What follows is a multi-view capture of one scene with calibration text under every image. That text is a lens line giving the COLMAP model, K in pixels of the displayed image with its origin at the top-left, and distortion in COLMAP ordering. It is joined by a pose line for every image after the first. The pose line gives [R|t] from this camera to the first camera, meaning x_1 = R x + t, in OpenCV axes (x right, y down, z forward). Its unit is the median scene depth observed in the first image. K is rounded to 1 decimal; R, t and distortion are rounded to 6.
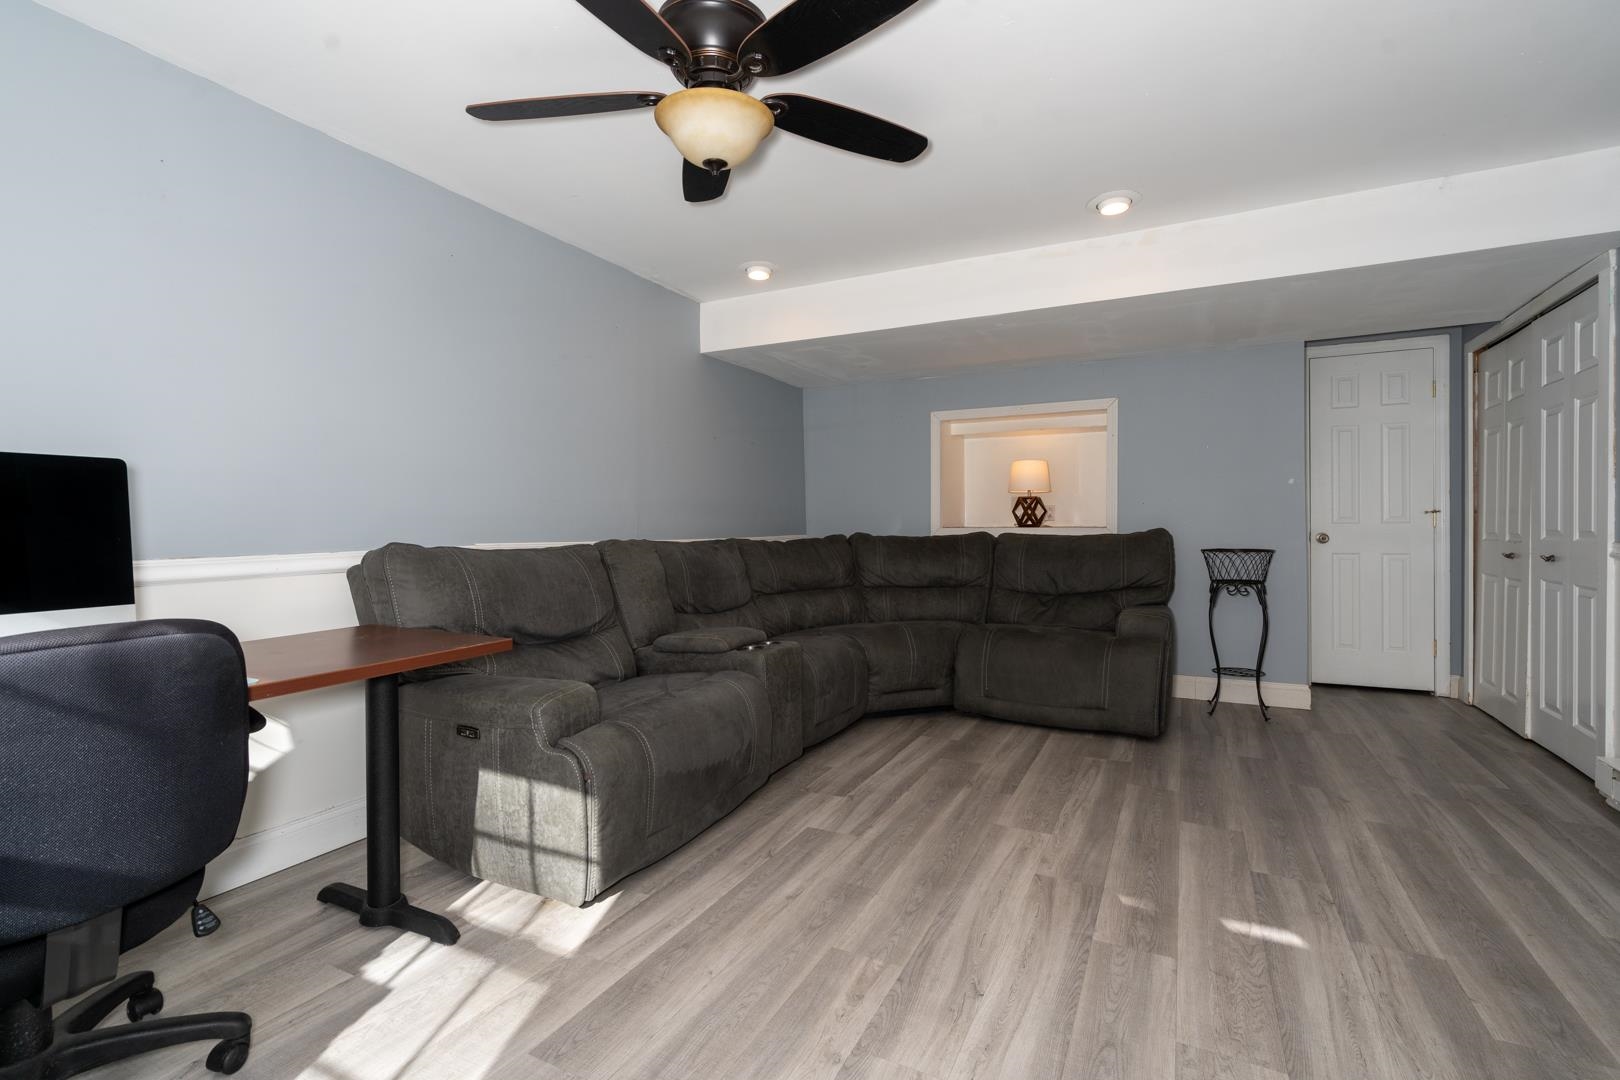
lens RADIAL K [[737.7, 0, 818.8], [0, 737.7, 534.8], [0, 0, 1]] dist [-0.001348, -0.001190]
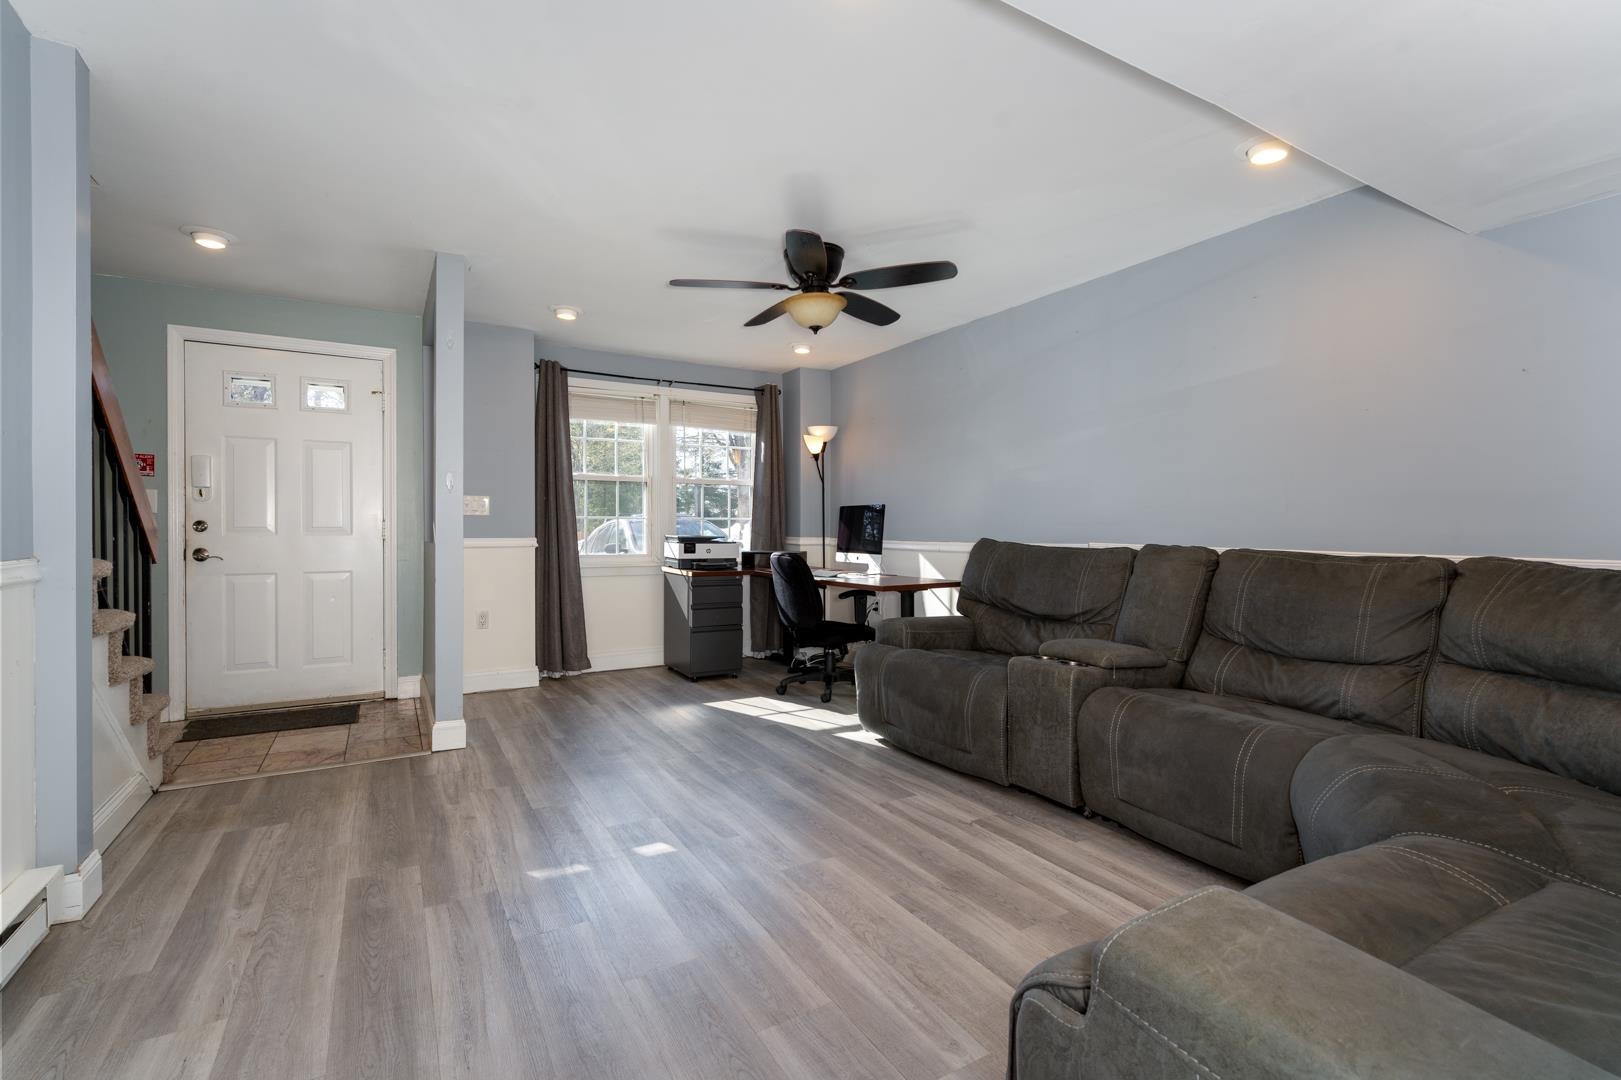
lens RADIAL K [[738.1, 0, 813.9], [0, 738.1, 533.3], [0, 0, 1]] dist [-0.001348, -0.001190]
pose [[-0.552521, 0.011749, -0.833416, 1.038736], [-0.009622, 0.999744, 0.020472, -0.032864], [0.833444, 0.019330, -0.552266, 1.510683]]
